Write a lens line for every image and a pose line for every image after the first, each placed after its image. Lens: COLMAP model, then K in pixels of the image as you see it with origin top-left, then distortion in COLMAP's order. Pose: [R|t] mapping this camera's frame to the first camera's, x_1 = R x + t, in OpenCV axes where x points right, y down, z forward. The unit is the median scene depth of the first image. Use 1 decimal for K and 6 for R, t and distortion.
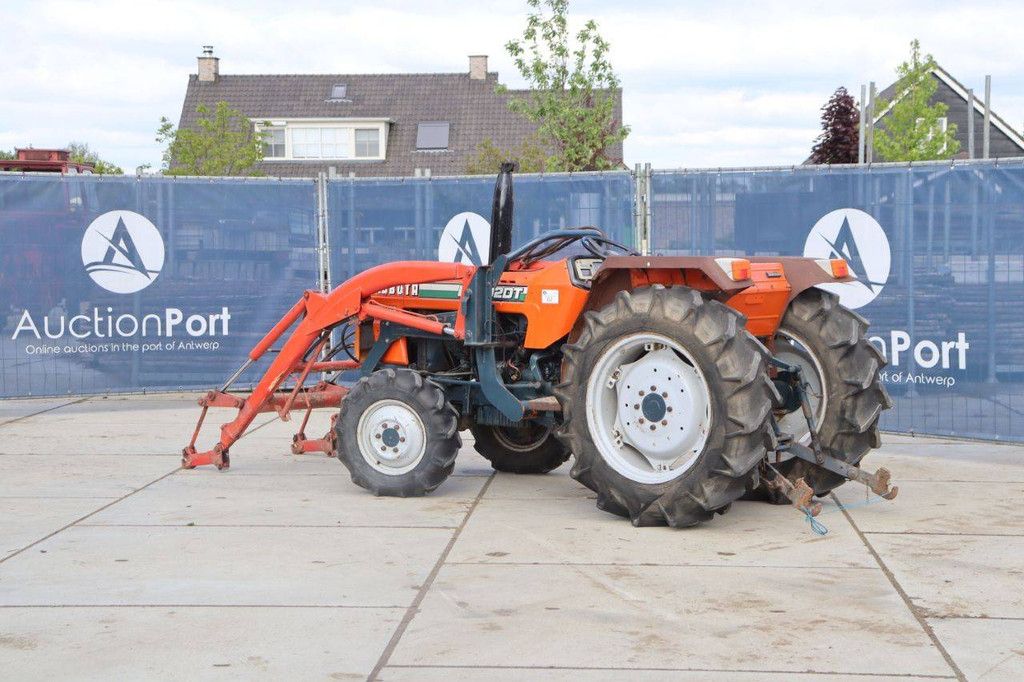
lens RADIAL K [[1845.6, 0, 557.5], [0, 1845.6, 339.2], [0, 0, 1]] dist [0.132944, 0.070512]
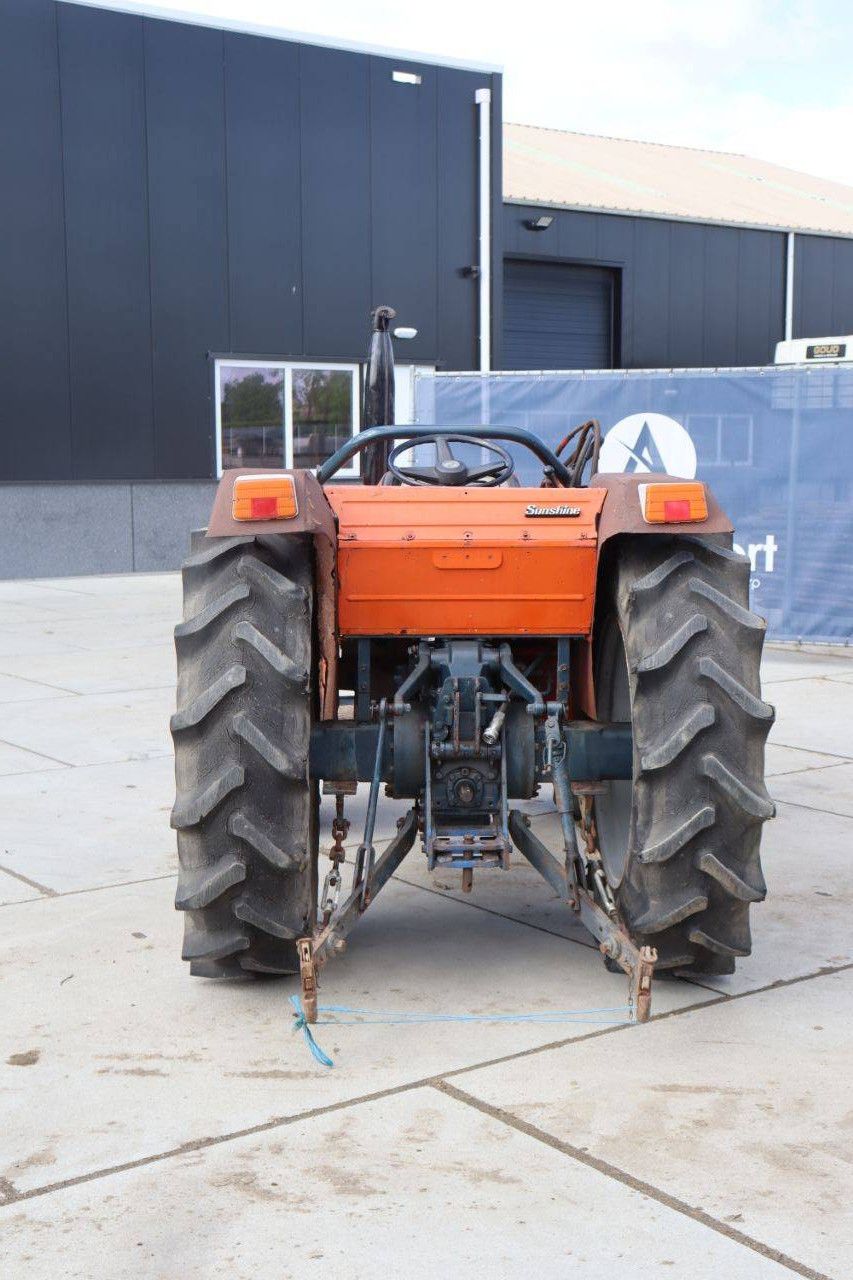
lens RADIAL K [[1697.6, 0, 426.5], [0, 1697.6, 640.0], [0, 0, 1]] dist [0.047054, 0.022106]
pose [[0.637957, 0.087121, -0.765128, 0.422629], [-0.045623, 0.996111, 0.075381, -0.031951], [0.768719, -0.013182, 0.639451, 0.654445]]
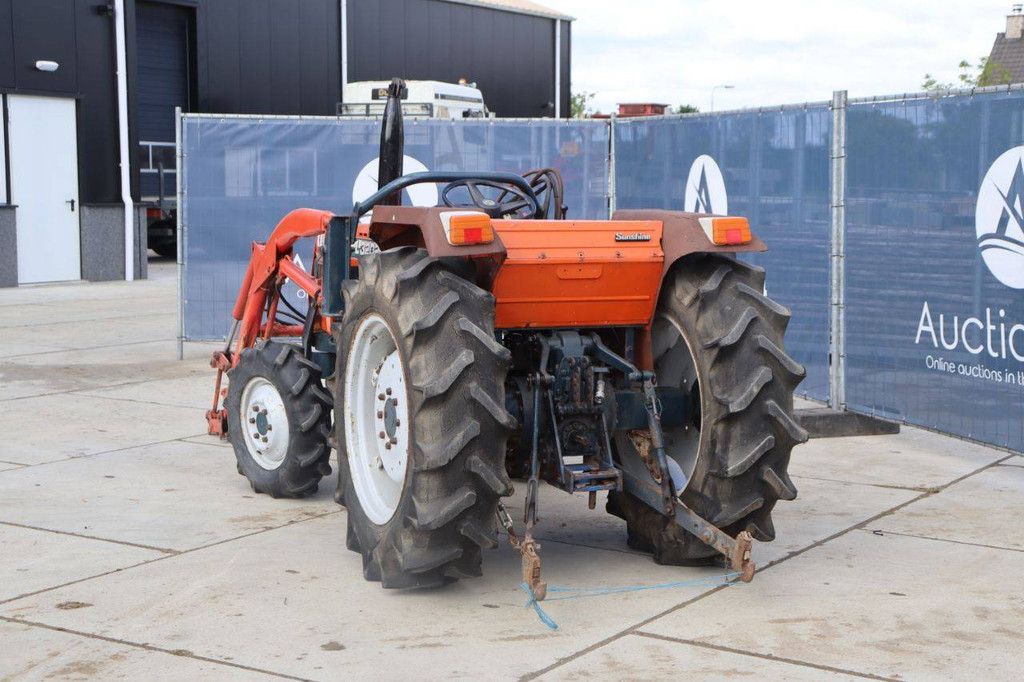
lens RADIAL K [[1627.9, 0, 522.5], [0, 1627.9, 339.4], [0, 0, 1]] dist [0.148780, -0.004015]
pose [[0.868535, 0.056704, -0.492374, 0.366683], [-0.038538, 0.998153, 0.046972, -0.022863], [0.494128, -0.021821, 0.869115, 0.426877]]
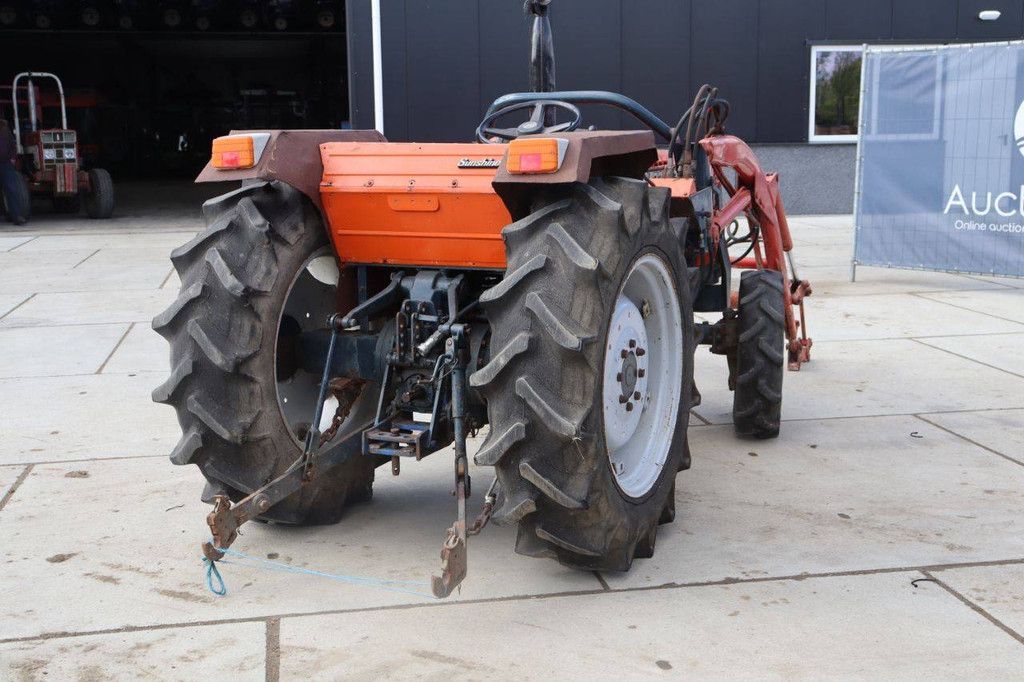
lens RADIAL K [[1295.5, 0, 518.1], [0, 1295.5, 337.3], [0, 0, 1]] dist [-0.009739, 0.230881]
pose [[0.232800, 0.155515, -0.960010, 0.492896], [-0.045384, 0.987794, 0.149010, -0.040287], [0.971465, 0.008879, 0.237017, 0.873808]]
